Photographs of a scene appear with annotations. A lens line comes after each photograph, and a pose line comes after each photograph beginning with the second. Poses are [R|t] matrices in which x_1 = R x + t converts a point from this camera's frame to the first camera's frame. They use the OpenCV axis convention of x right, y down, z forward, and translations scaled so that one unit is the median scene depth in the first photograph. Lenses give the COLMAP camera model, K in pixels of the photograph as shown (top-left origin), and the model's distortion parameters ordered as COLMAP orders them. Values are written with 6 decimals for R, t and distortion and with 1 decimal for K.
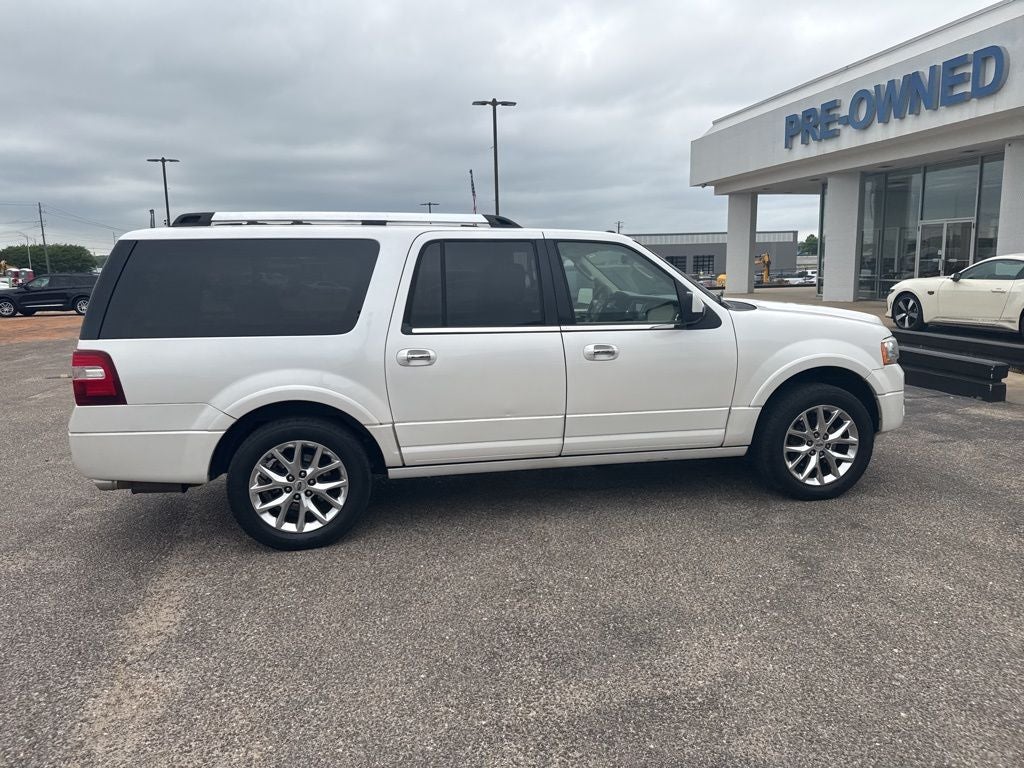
lens RADIAL K [[723.4, 0, 506.1], [0, 723.4, 374.9], [0, 0, 1]] dist [0.041031, -0.053005]
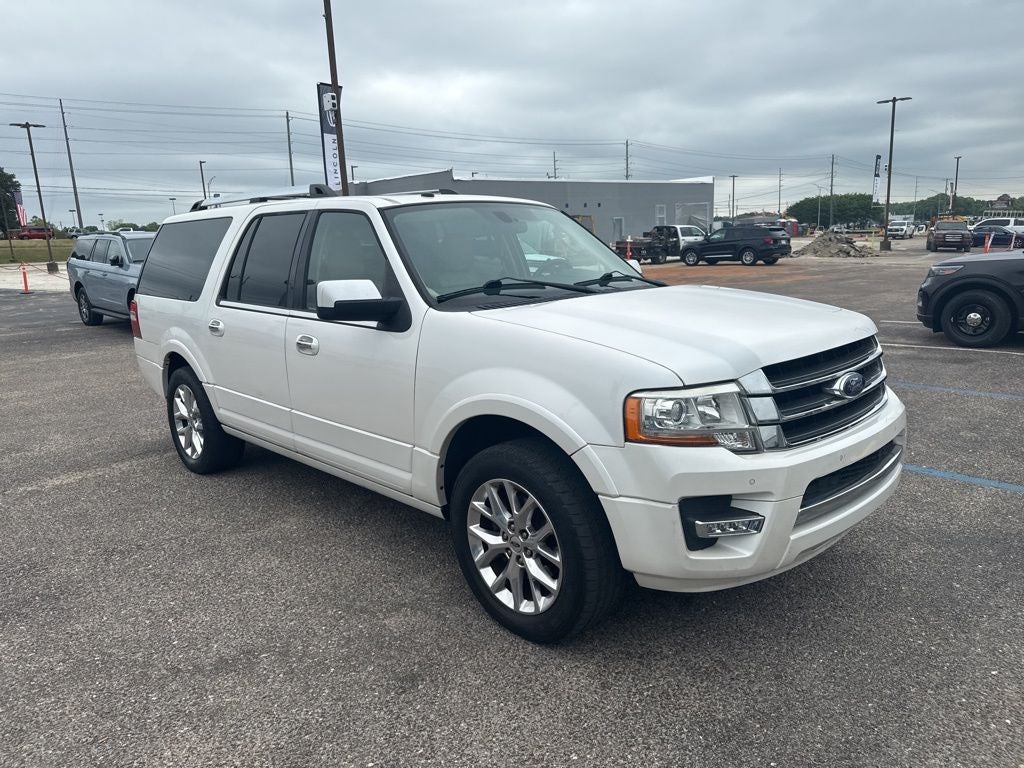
lens RADIAL K [[720.2, 0, 504.0], [0, 720.2, 381.9], [0, 0, 1]] dist [0.057563, -0.080580]
pose [[0.538556, 0.163515, -0.826571, 0.970605], [-0.096920, 0.986500, 0.132004, -0.122773], [0.836997, 0.009020, 0.547133, 0.724853]]
